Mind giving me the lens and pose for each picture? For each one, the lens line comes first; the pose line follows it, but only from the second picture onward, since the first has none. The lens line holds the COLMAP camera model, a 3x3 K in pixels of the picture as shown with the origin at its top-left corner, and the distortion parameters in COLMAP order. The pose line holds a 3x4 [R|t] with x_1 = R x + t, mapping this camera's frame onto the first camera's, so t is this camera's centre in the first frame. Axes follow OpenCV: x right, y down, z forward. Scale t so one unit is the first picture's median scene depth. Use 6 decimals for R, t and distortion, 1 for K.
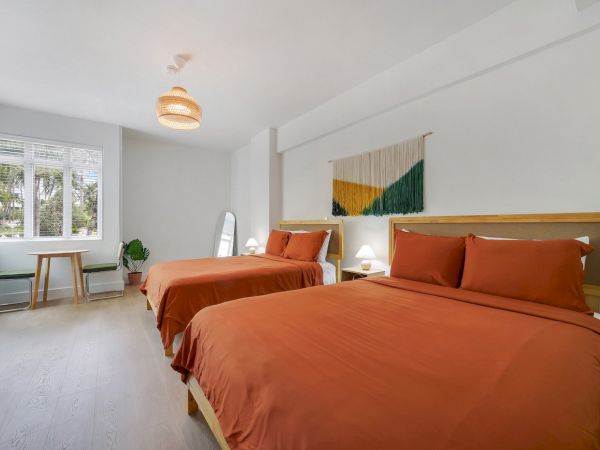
lens RADIAL K [[266.7, 0, 299.9], [0, 266.7, 228.5], [0, 0, 1]] dist [-0.017447, 0.000111]
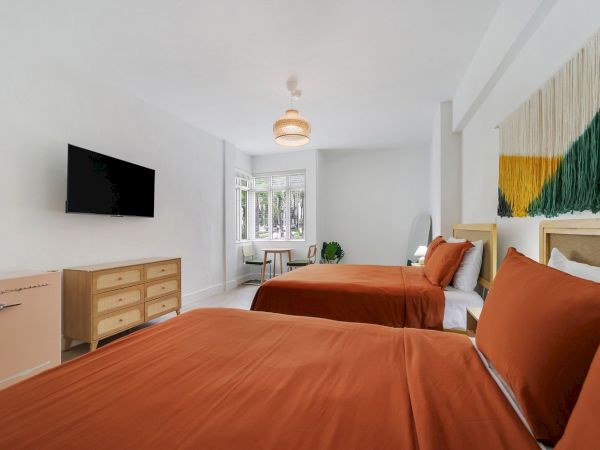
lens RADIAL K [[266.7, 0, 299.9], [0, 266.7, 228.5], [0, 0, 1]] dist [-0.017447, 0.000111]
pose [[0.550142, -0.001683, -0.835070, 0.408445], [0.001255, 0.999999, -0.001188, -0.023530], [0.835070, -0.000394, 0.550143, 0.336987]]
